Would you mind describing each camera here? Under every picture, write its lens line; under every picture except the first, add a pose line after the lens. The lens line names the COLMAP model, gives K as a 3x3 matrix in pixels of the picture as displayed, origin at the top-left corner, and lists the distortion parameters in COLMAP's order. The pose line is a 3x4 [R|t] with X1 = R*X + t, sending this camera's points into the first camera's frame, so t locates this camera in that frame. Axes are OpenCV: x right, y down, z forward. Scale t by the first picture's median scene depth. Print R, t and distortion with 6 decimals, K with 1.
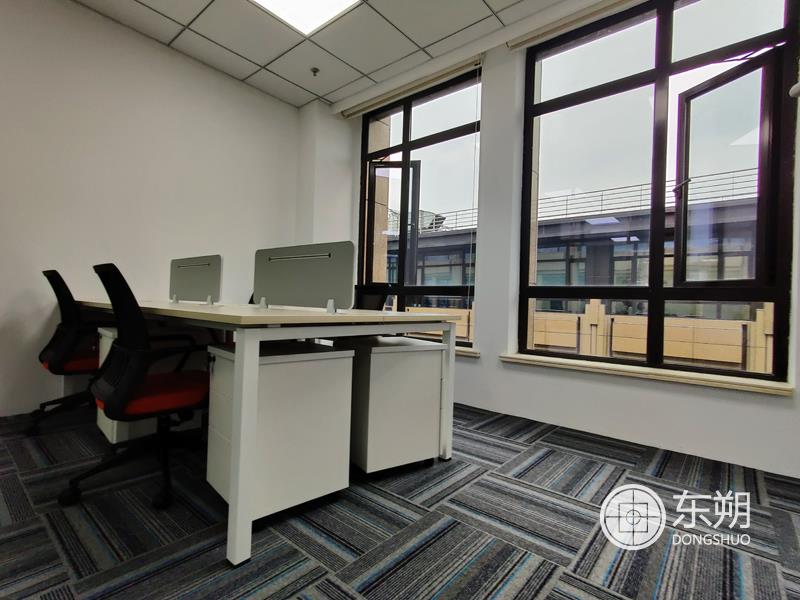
lens RADIAL K [[394.2, 0, 398.3], [0, 394.2, 301.4], [0, 0, 1]] dist [0.000058, 0.000363]
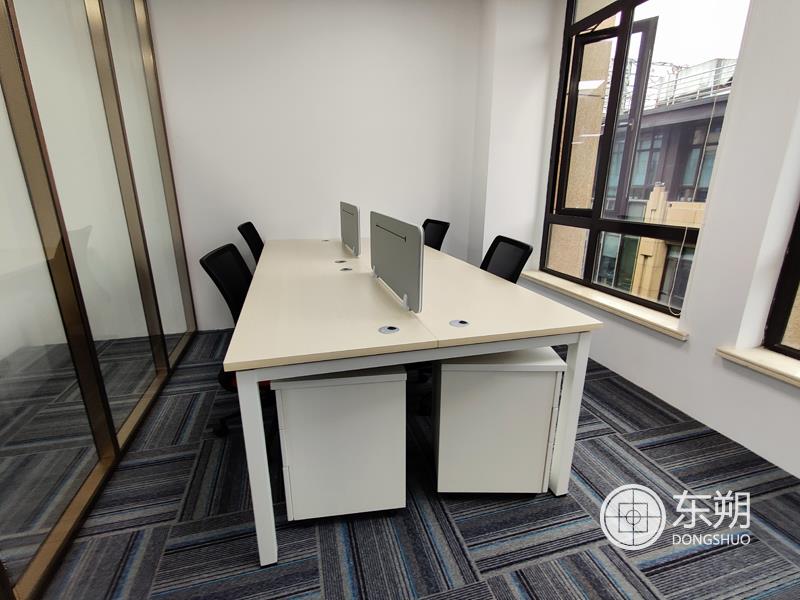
lens RADIAL K [[388.0, 0, 400.0], [0, 388.0, 300.0], [0, 0, 1]] dist [0.003560, -0.000296]
pose [[0.829851, 0.127525, -0.543217, 0.260192], [0.026984, 0.963222, 0.267348, -0.211535], [0.557333, -0.236517, 0.795889, 0.337759]]
